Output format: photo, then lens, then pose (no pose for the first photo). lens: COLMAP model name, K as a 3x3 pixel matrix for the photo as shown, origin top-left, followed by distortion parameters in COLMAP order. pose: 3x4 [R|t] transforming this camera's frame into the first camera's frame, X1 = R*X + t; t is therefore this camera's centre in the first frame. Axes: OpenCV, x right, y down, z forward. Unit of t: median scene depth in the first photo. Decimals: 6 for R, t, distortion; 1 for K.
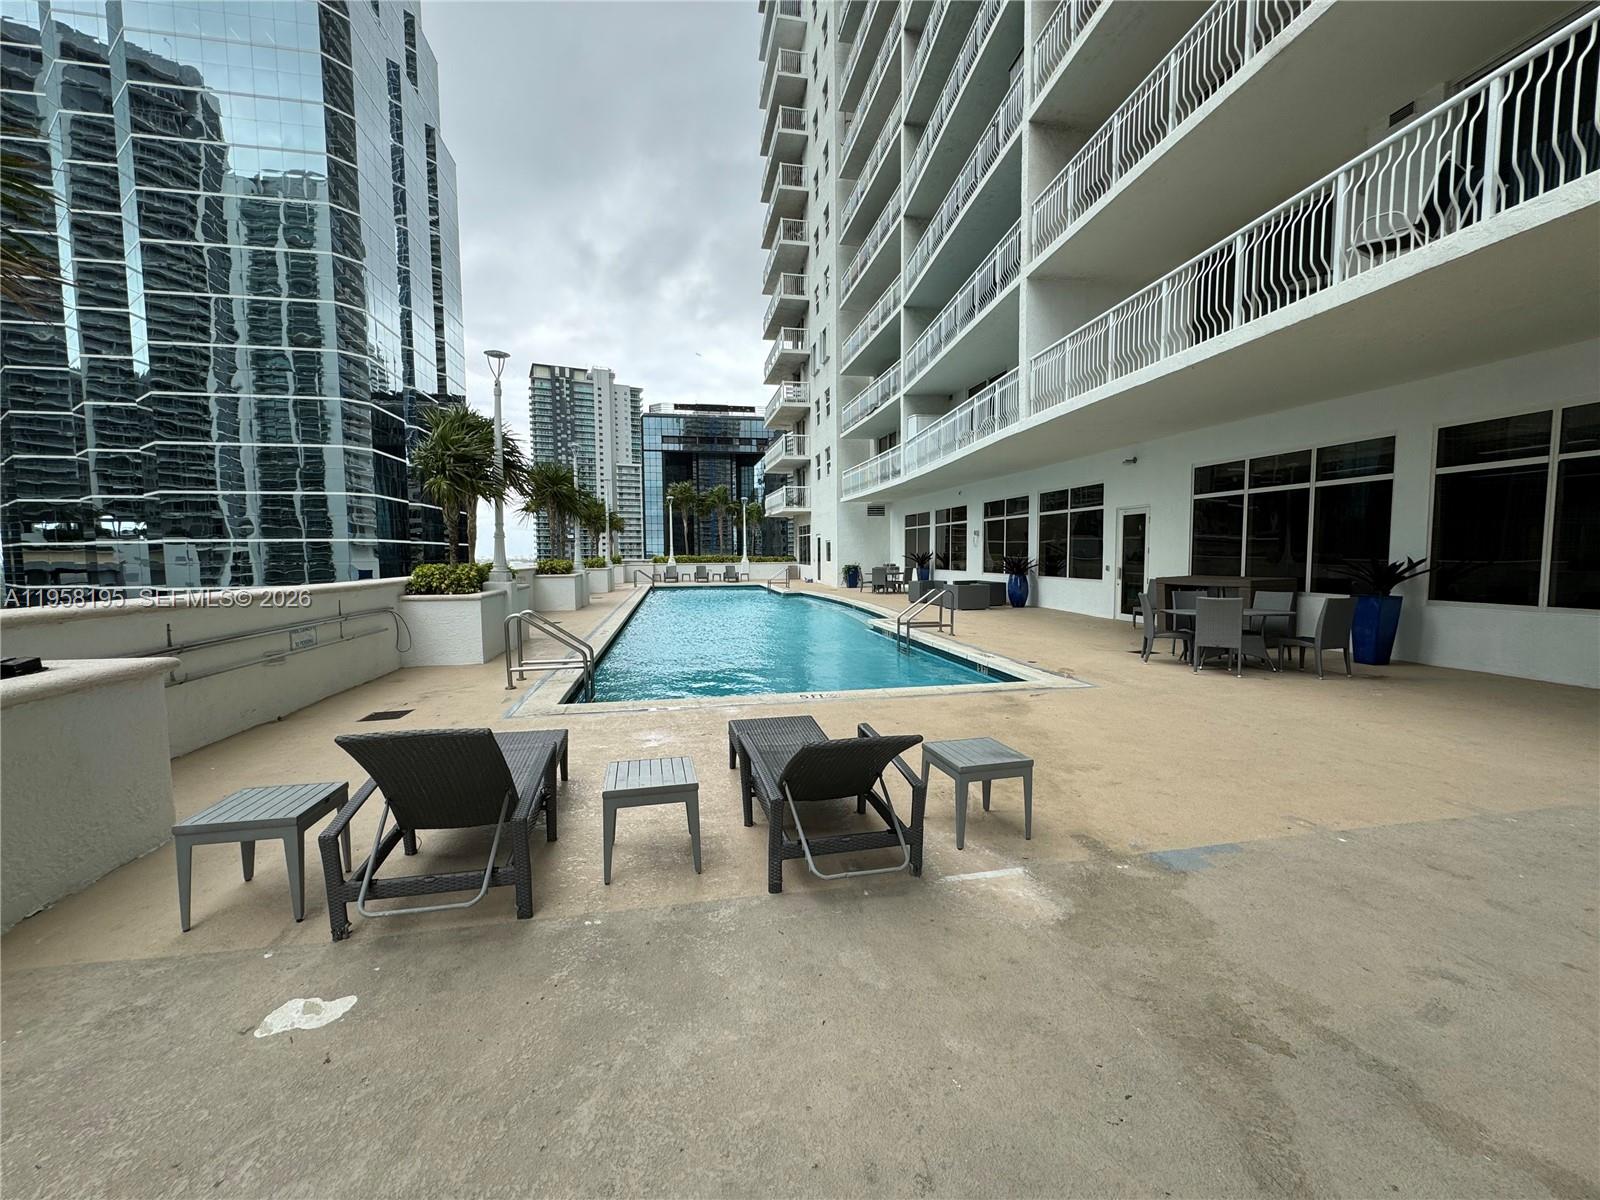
lens RADIAL K [[639.7, 0, 802.6], [0, 639.7, 597.4], [0, 0, 1]] dist [0.000556, -0.000031]
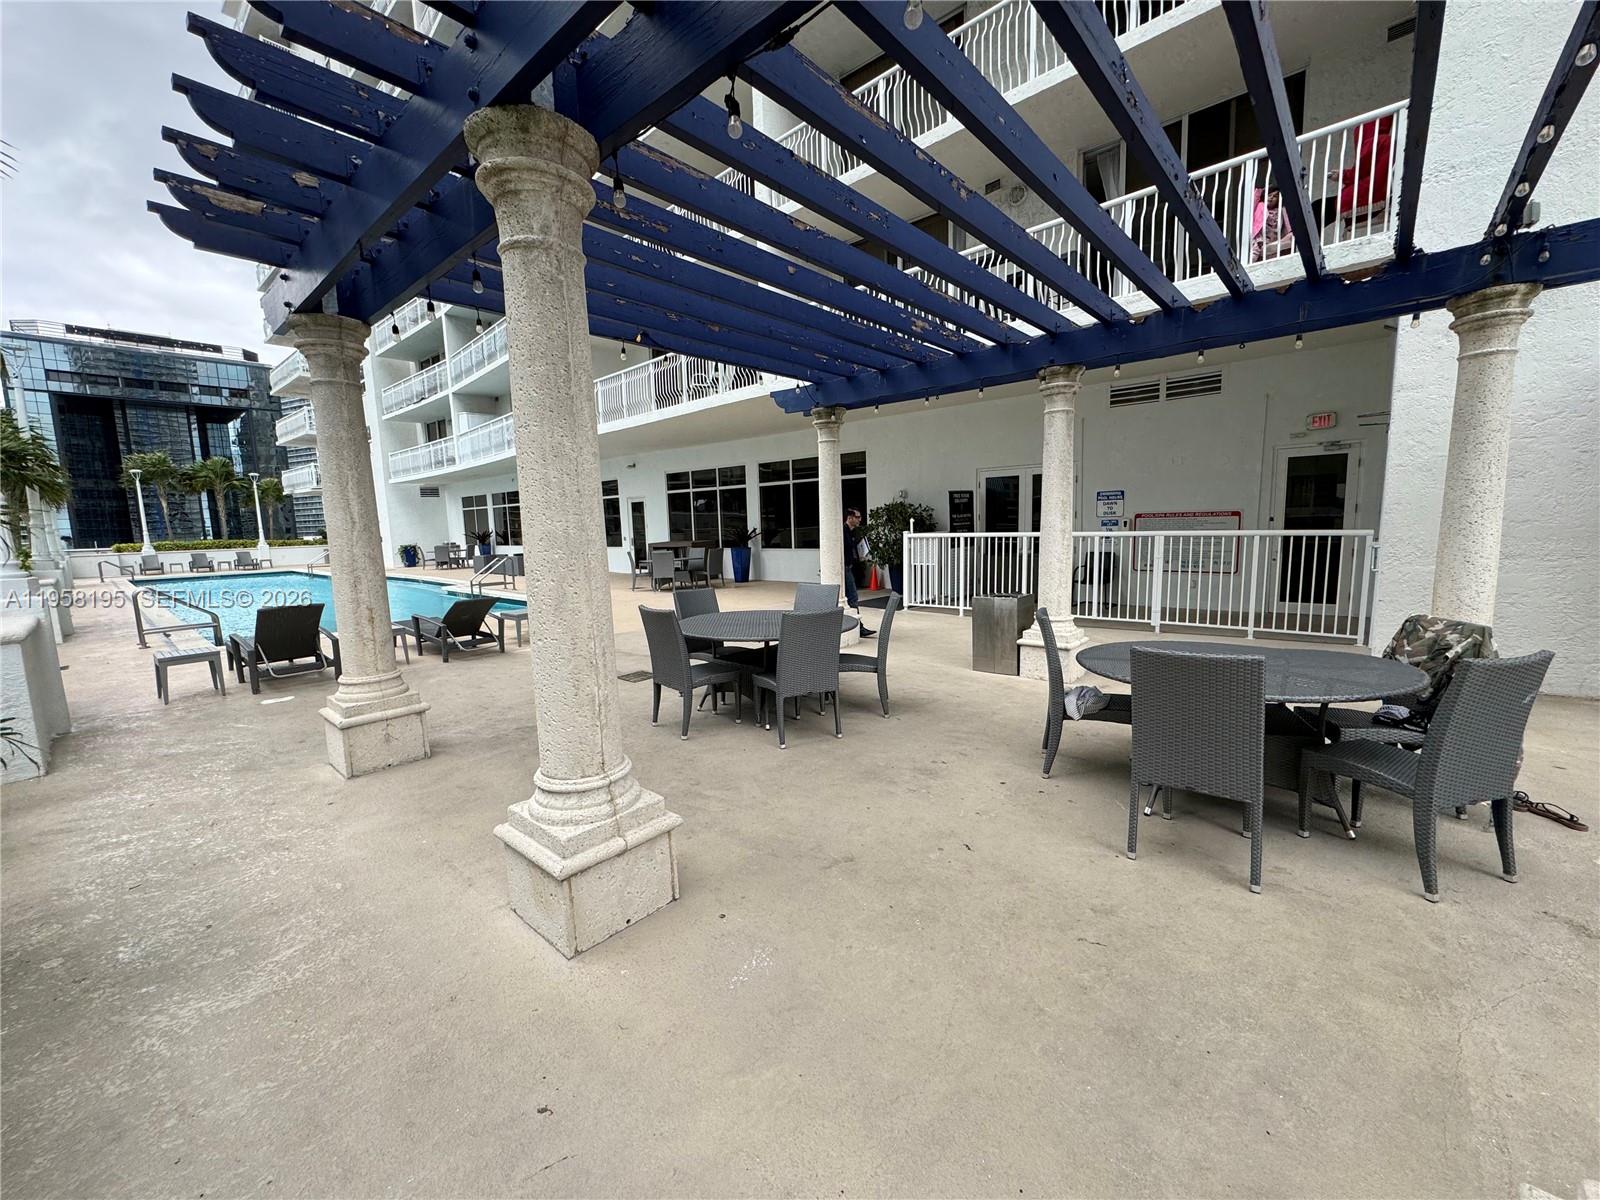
lens RADIAL K [[639.7, 0, 798.5], [0, 639.7, 600.5], [0, 0, 1]] dist [0.000556, -0.000031]
pose [[0.797576, -0.090114, 0.596449, -0.054088], [0.064956, 0.995859, 0.063600, 0.017083], [-0.599711, -0.011983, 0.800127, -0.248032]]
